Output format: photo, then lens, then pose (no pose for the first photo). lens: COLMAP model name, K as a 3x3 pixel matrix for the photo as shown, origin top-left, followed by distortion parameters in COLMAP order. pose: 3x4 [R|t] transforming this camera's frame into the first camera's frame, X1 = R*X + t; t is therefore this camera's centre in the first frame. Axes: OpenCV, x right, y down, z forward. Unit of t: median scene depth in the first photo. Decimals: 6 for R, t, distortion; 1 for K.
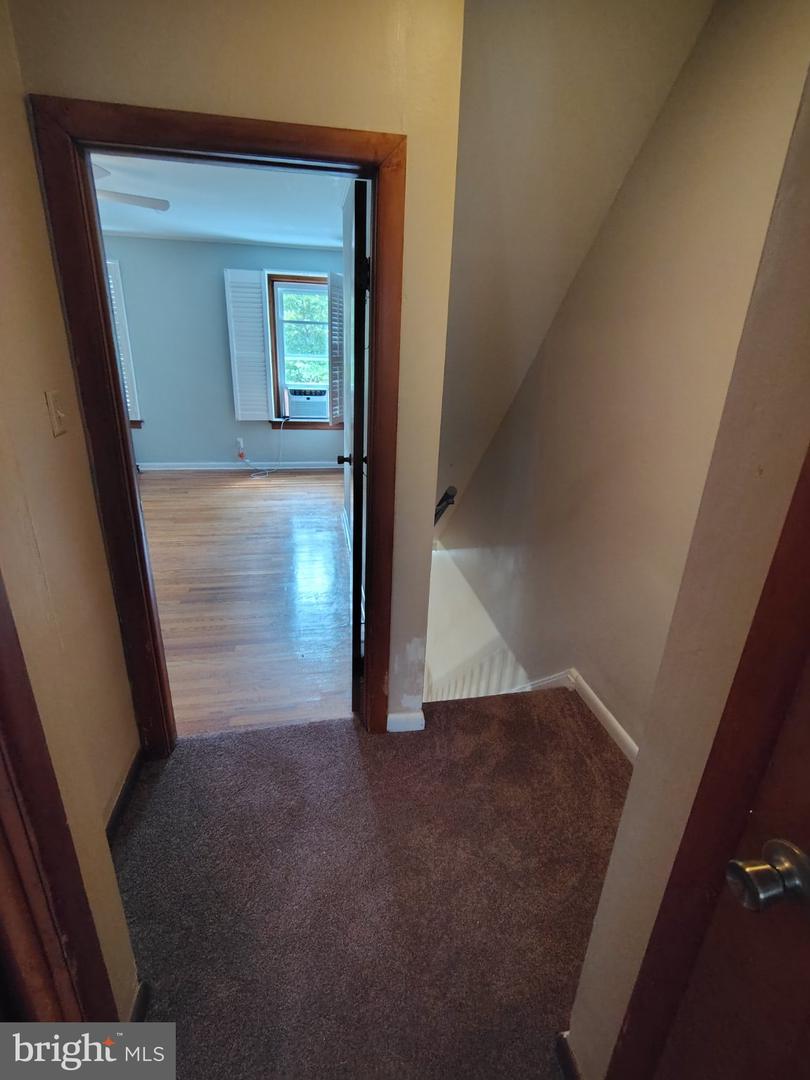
lens RADIAL K [[516.8, 0, 405.0], [0, 516.8, 540.0], [0, 0, 1]] dist [-0.001130, -0.000126]
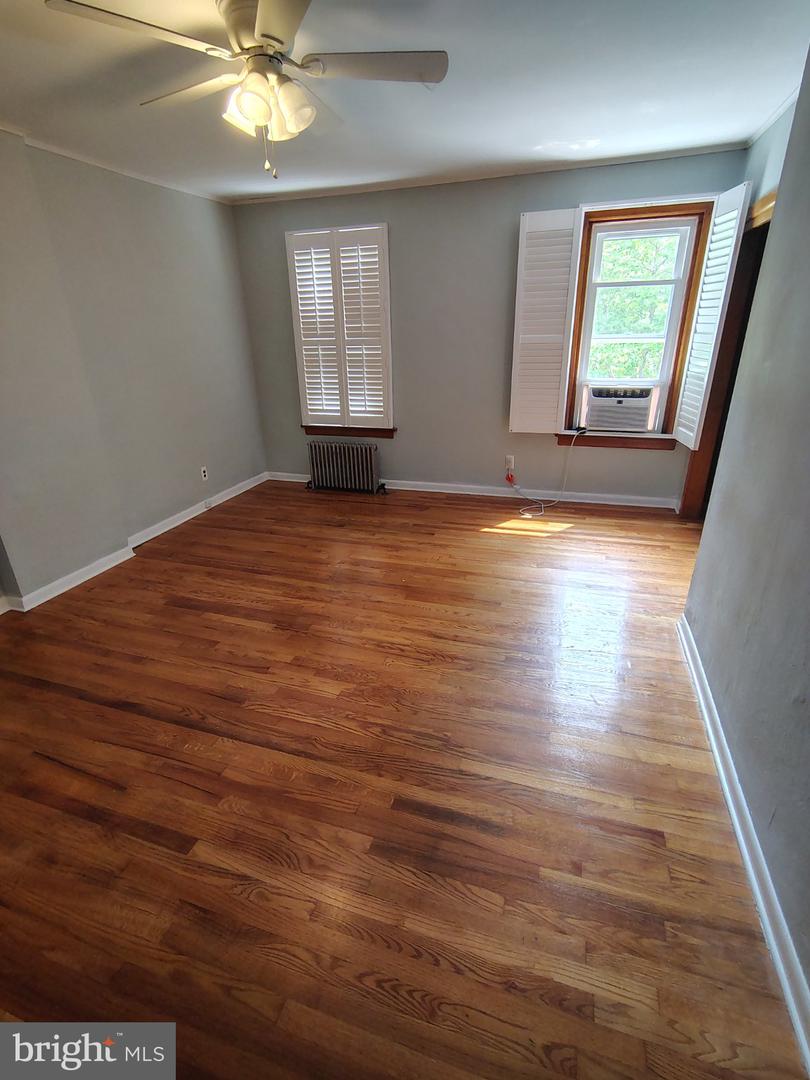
lens RADIAL K [[516.8, 0, 405.0], [0, 516.8, 540.0], [0, 0, 1]] dist [-0.001130, -0.000126]
pose [[0.883611, 0.129814, -0.449867, -0.119461], [-0.112438, 0.991513, 0.065265, -0.120725], [0.454522, -0.007087, 0.890707, 0.311352]]
